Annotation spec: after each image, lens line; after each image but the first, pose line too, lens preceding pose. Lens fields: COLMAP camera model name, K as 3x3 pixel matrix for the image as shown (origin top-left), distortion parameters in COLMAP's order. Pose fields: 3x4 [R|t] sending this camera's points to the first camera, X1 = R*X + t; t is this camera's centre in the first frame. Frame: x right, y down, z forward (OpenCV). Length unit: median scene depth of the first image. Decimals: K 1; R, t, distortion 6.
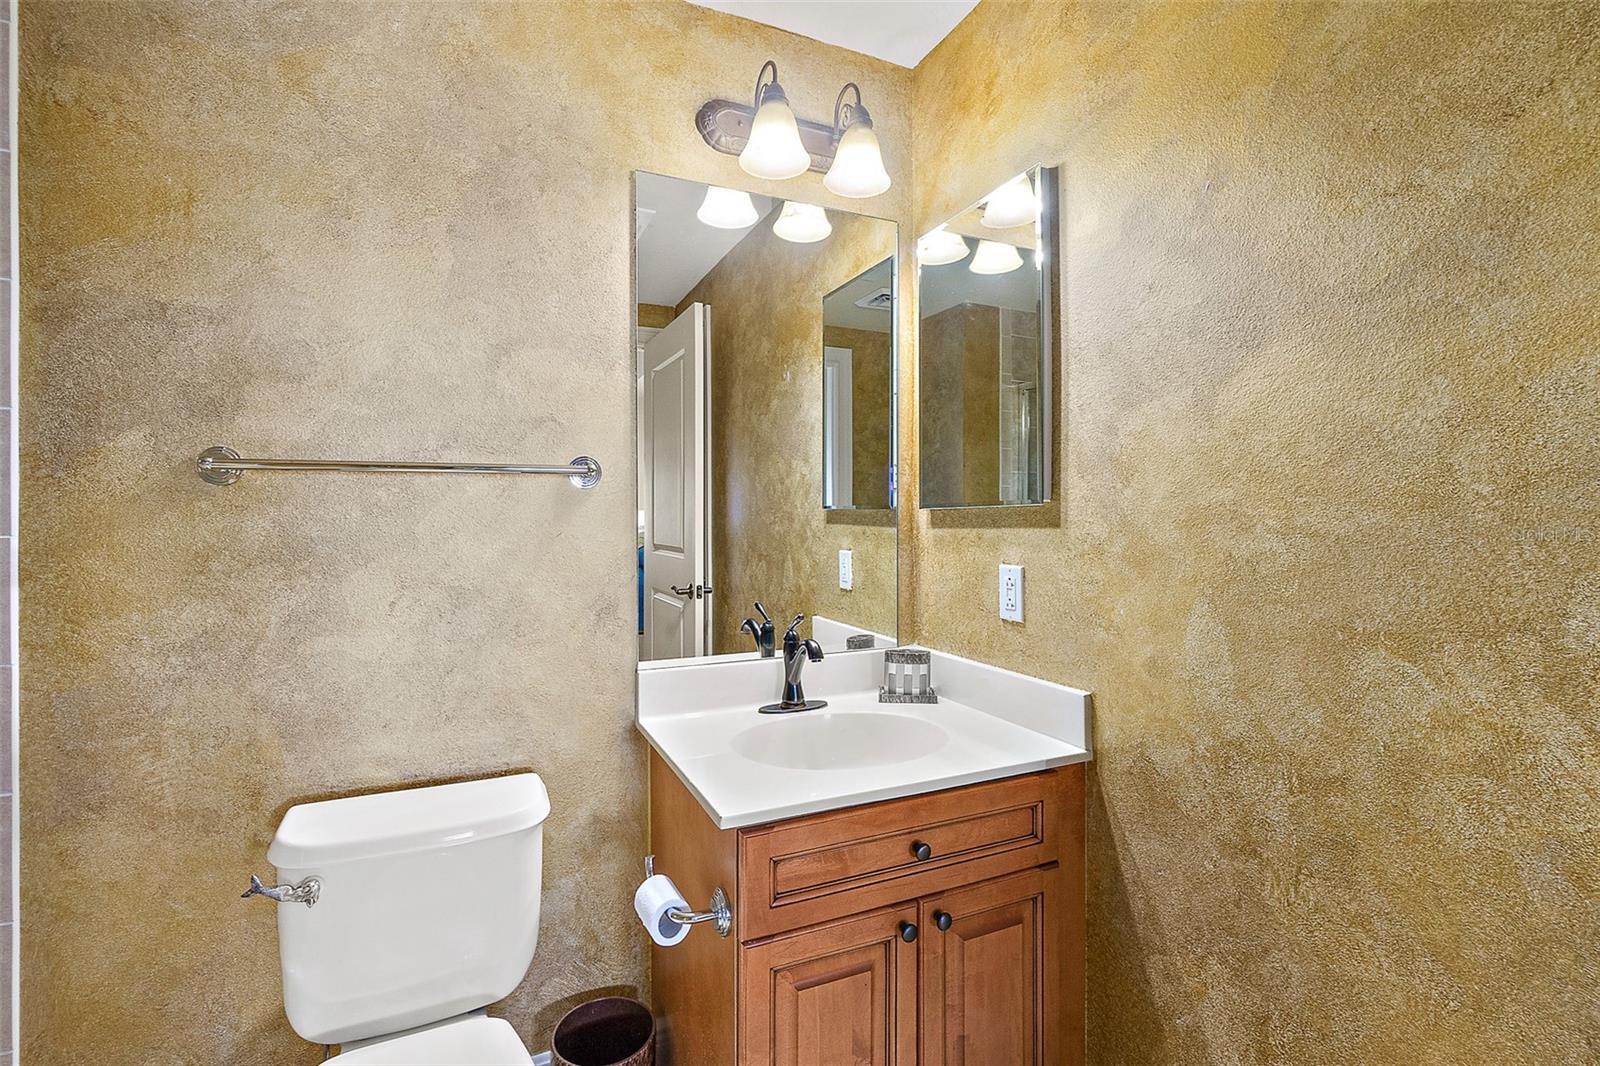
lens RADIAL K [[699.8, 0, 786.3], [0, 699.8, 528.3], [0, 0, 1]] dist [-0.001517, 0.000414]
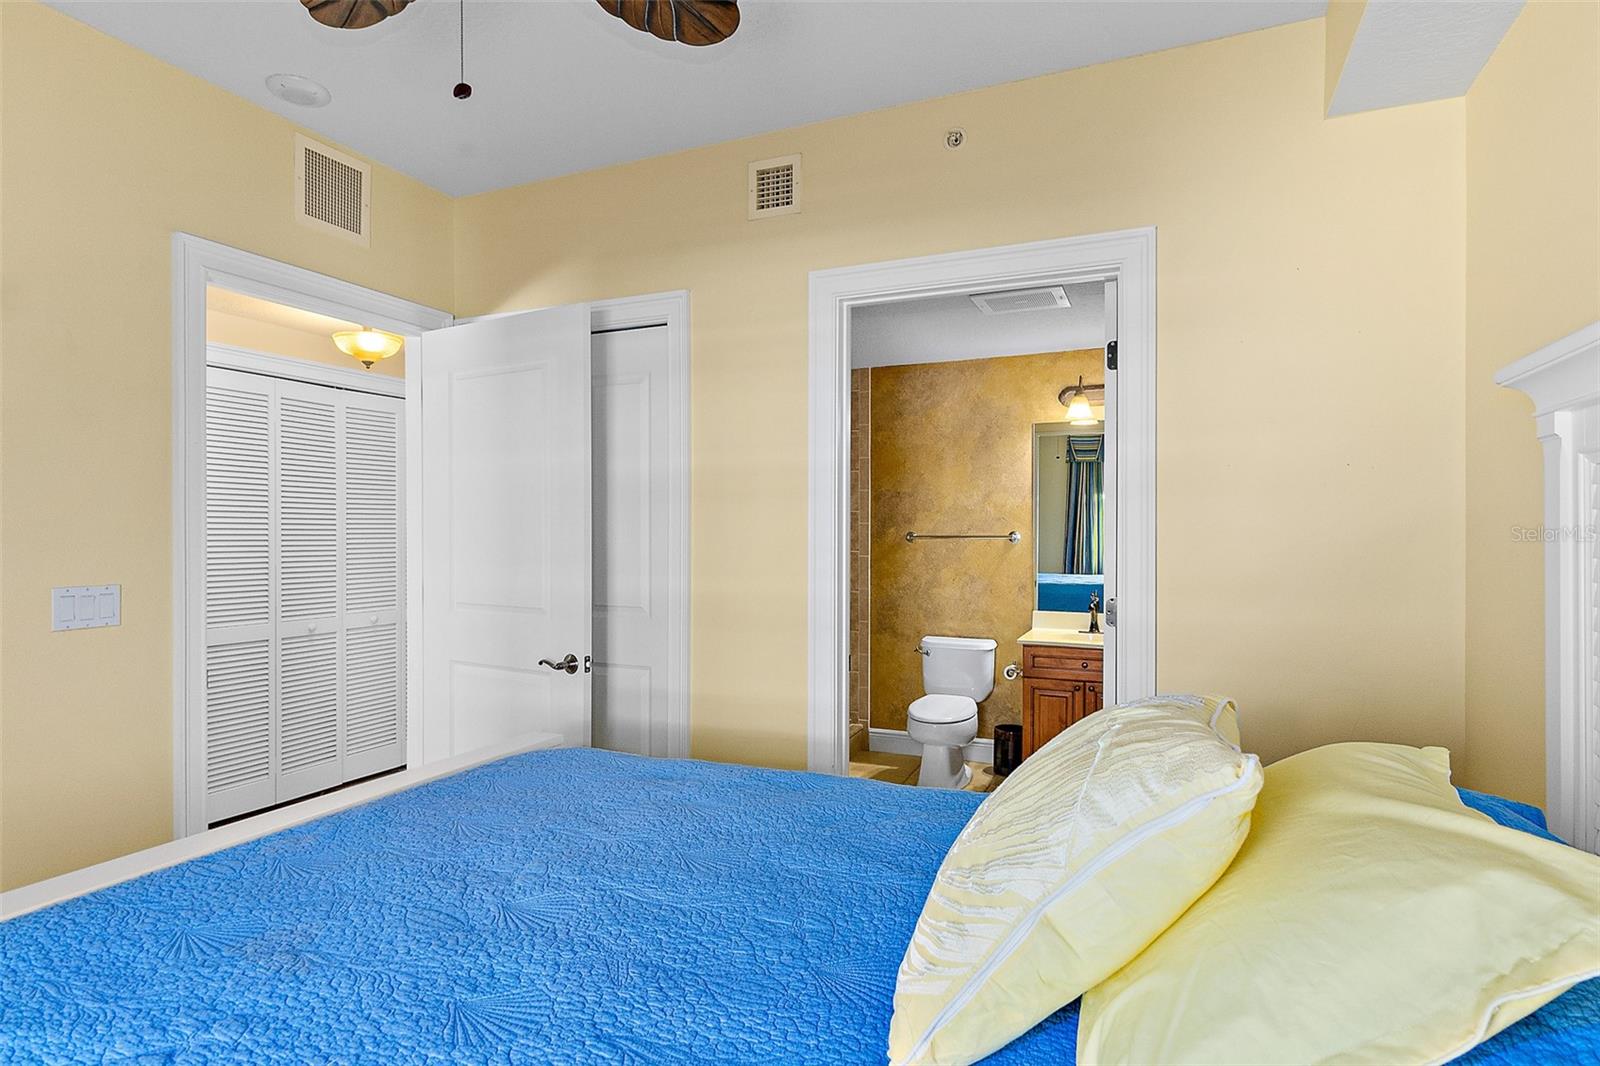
lens RADIAL K [[825.7, 0, 796.4], [0, 825.7, 533.6], [0, 0, 1]] dist [0.000731, 0.000008]
pose [[0.678796, 0.006761, -0.734296, 1.686683], [-0.006746, 0.999973, 0.002971, -0.106691], [0.734296, 0.002937, 0.678823, -2.046740]]
